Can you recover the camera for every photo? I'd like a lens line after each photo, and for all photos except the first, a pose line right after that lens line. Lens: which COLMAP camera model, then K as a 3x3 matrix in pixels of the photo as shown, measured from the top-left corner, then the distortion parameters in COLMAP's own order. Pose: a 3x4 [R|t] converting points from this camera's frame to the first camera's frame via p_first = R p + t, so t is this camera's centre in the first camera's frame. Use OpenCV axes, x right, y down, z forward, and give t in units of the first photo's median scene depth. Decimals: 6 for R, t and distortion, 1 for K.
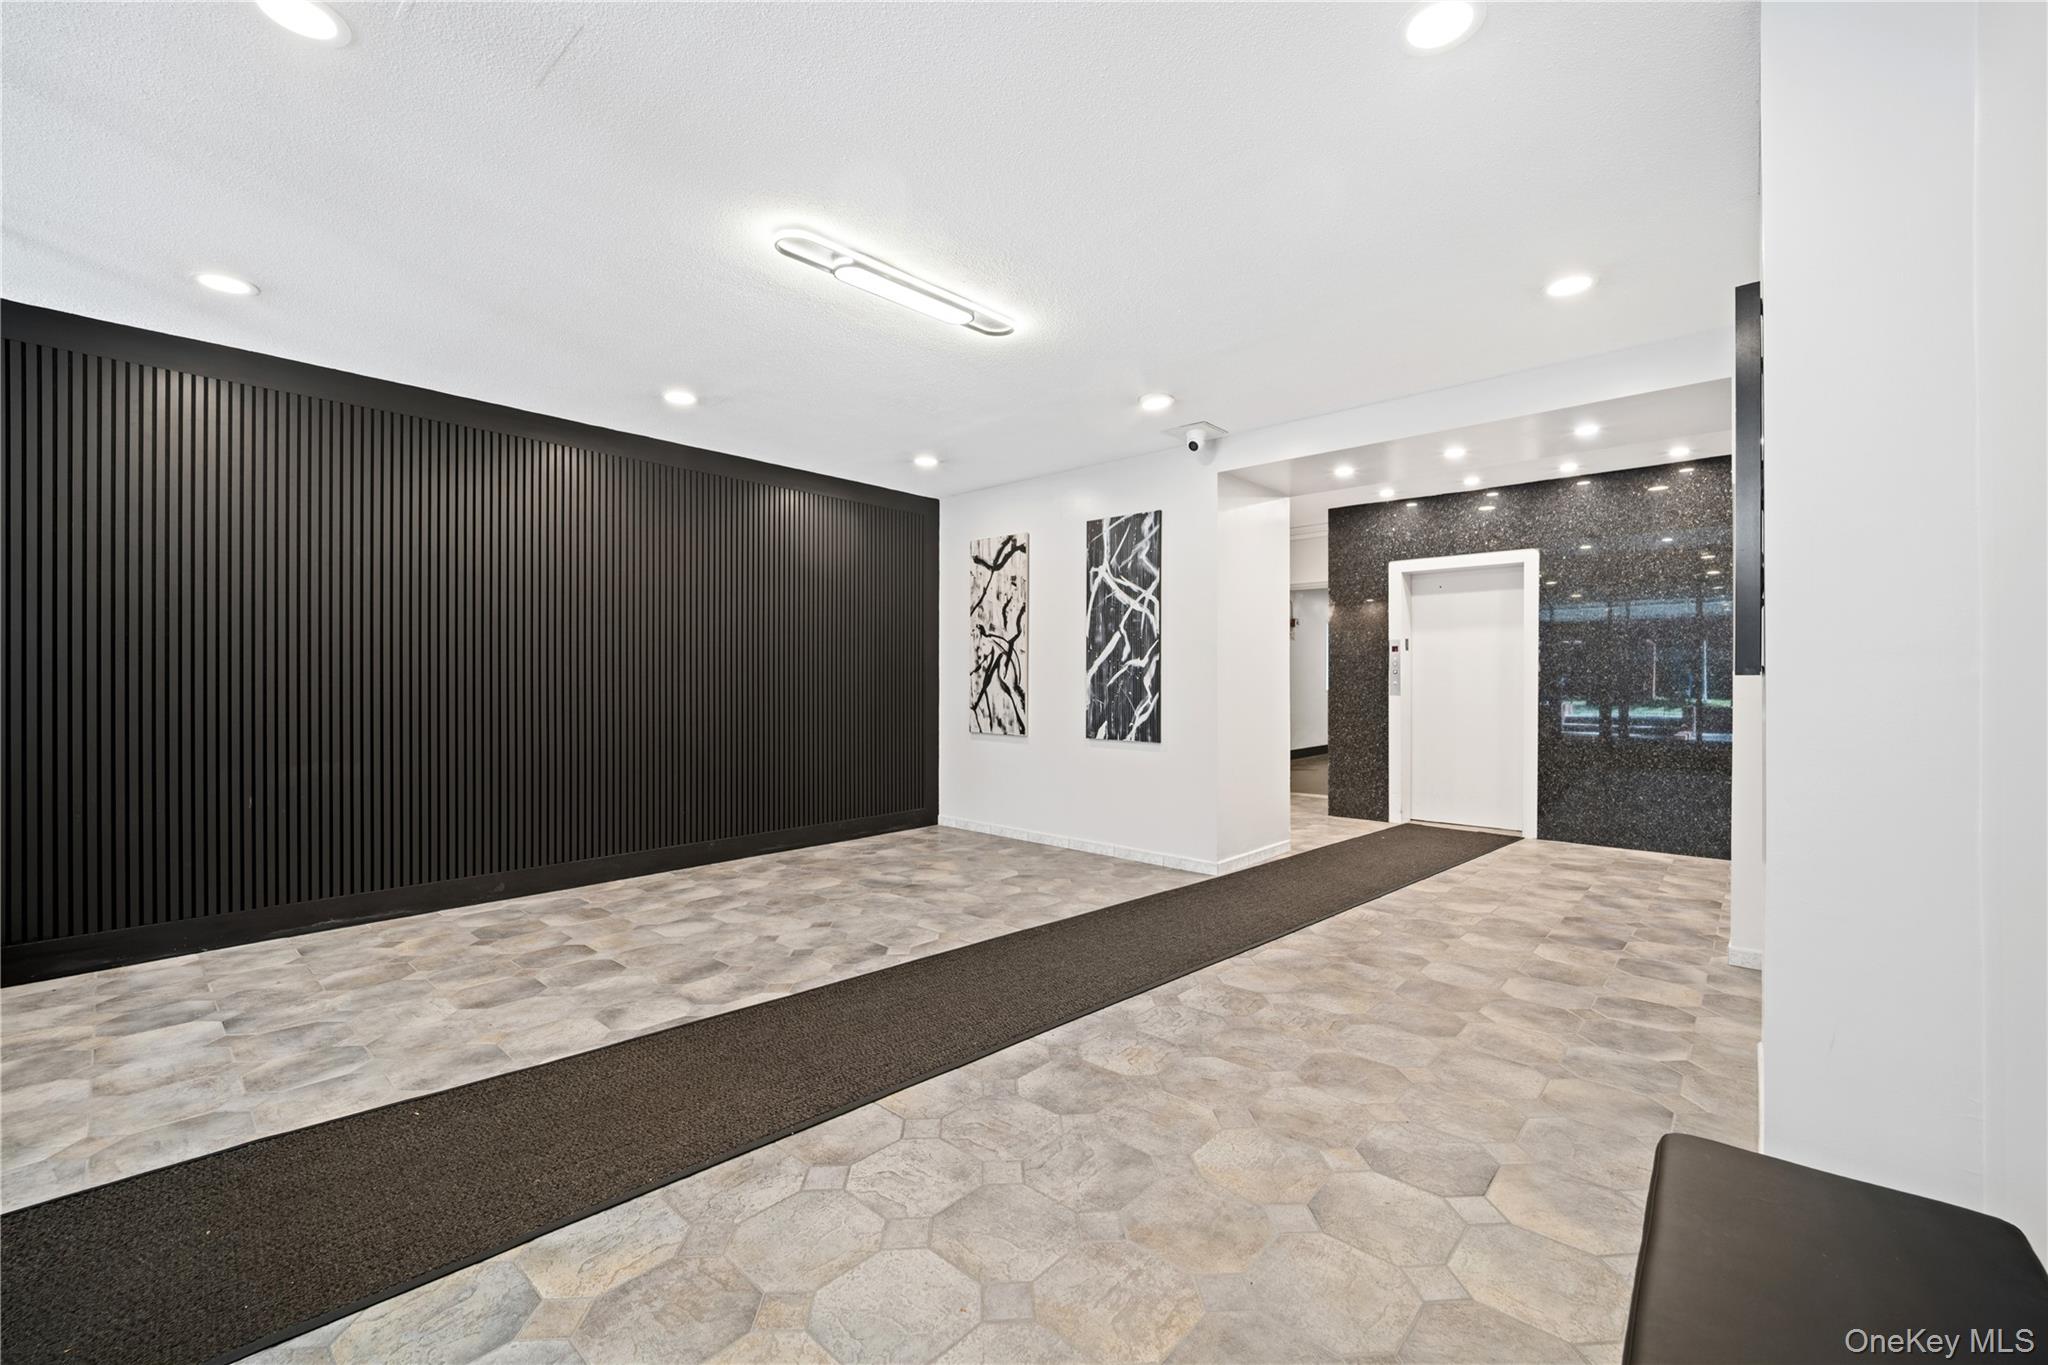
lens RADIAL K [[831.9, 0, 1033.2], [0, 831.9, 677.5], [0, 0, 1]] dist [-0.000615, -0.000020]
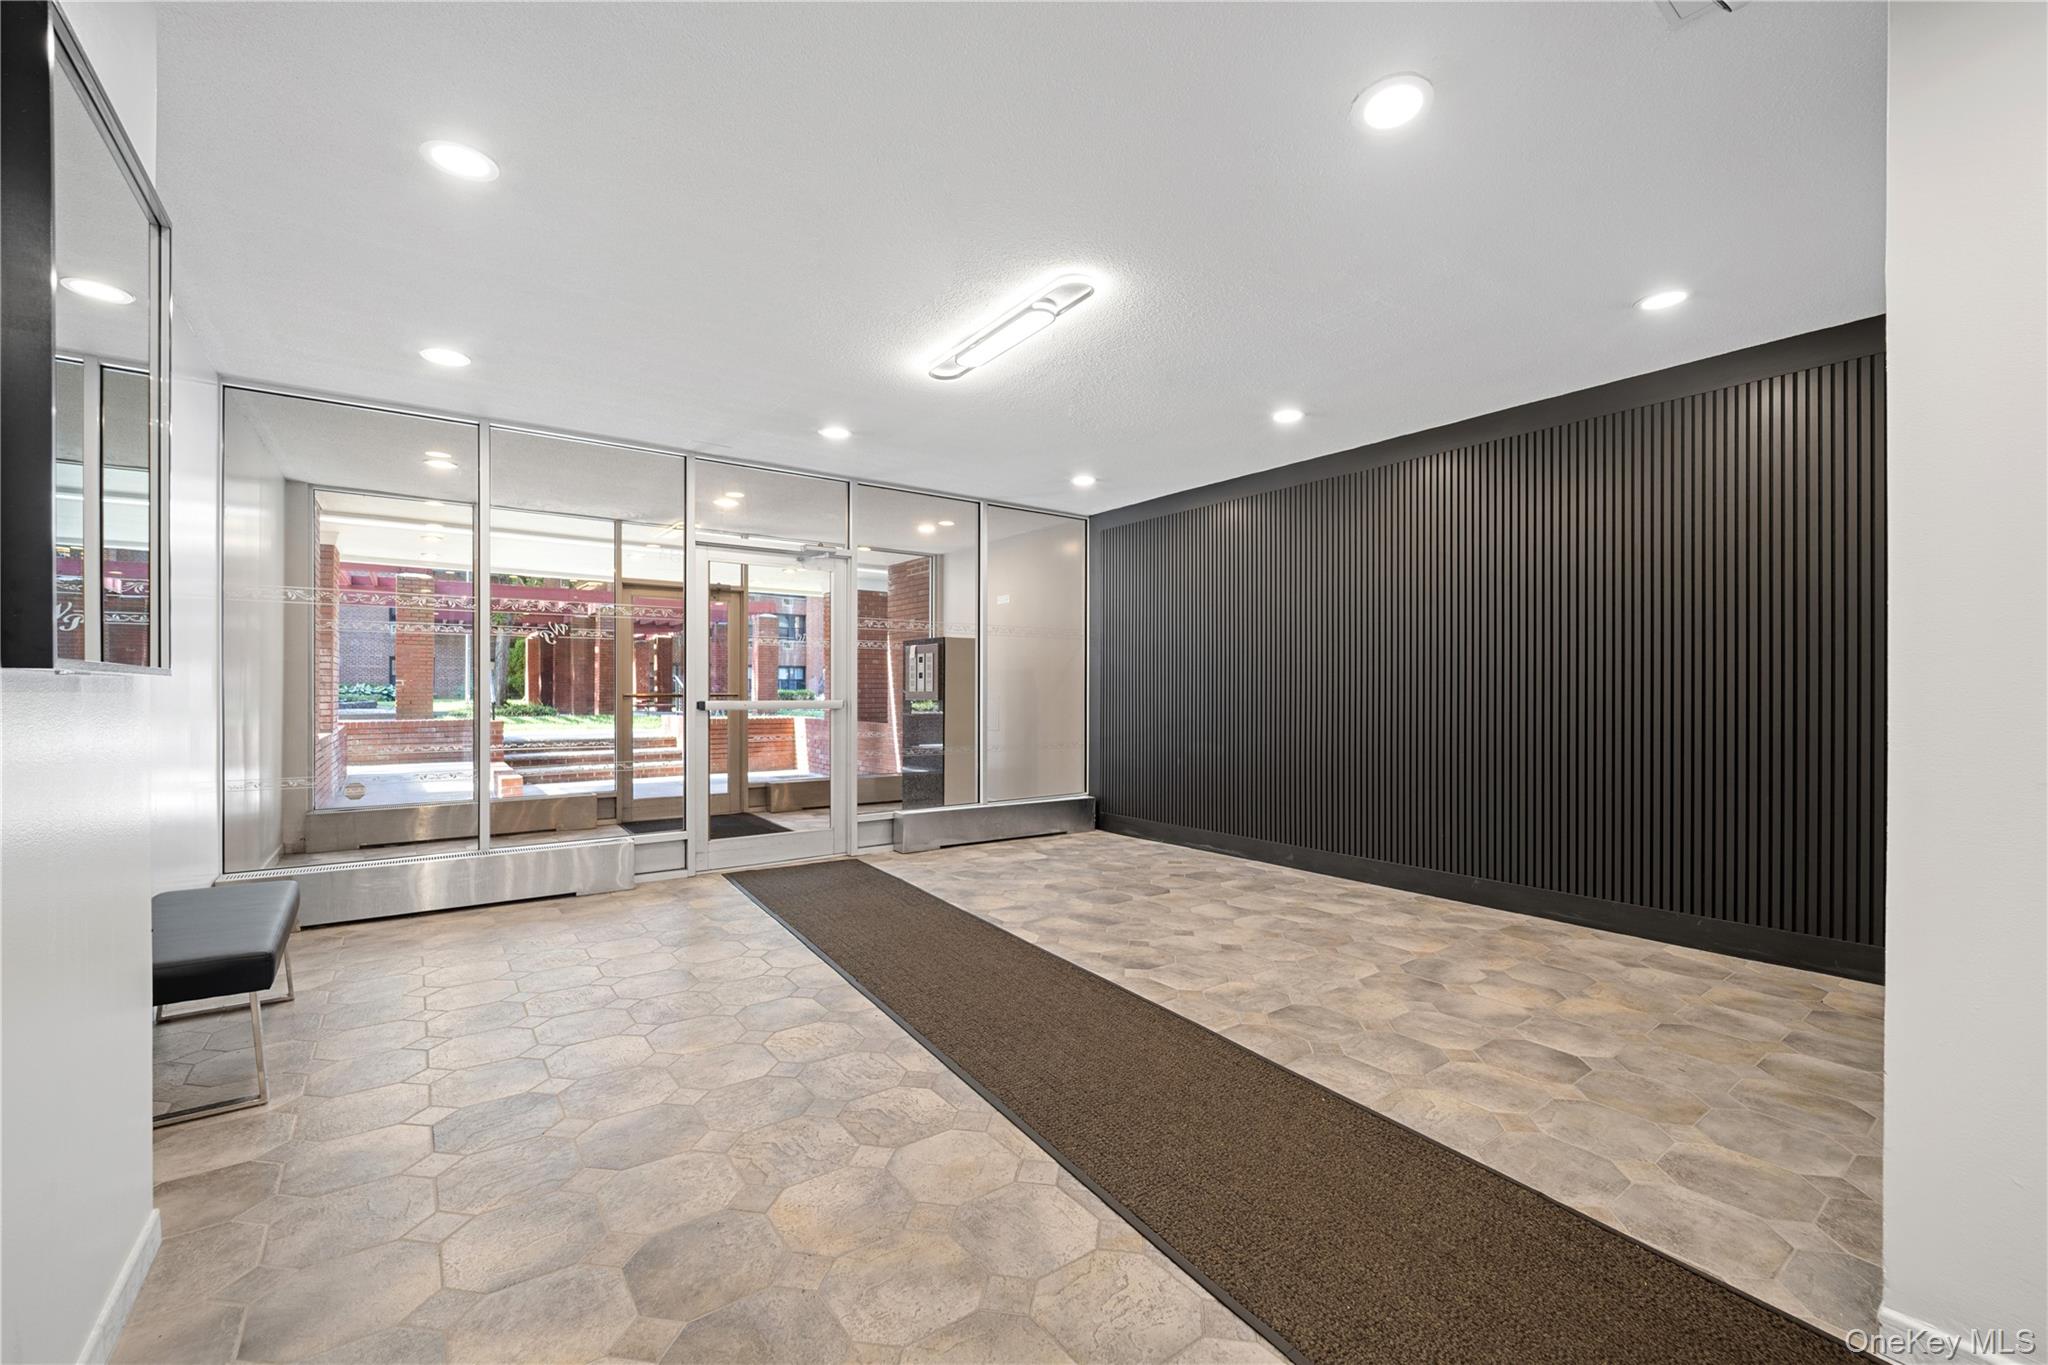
lens RADIAL K [[831.9, 0, 1033.5], [0, 831.9, 694.0], [0, 0, 1]] dist [-0.000615, -0.000020]
pose [[-0.199588, 0.003560, -0.979874, 0.830418], [0.005124, 0.999984, 0.002589, 0.006974], [0.979867, -0.004504, -0.199603, 1.129448]]
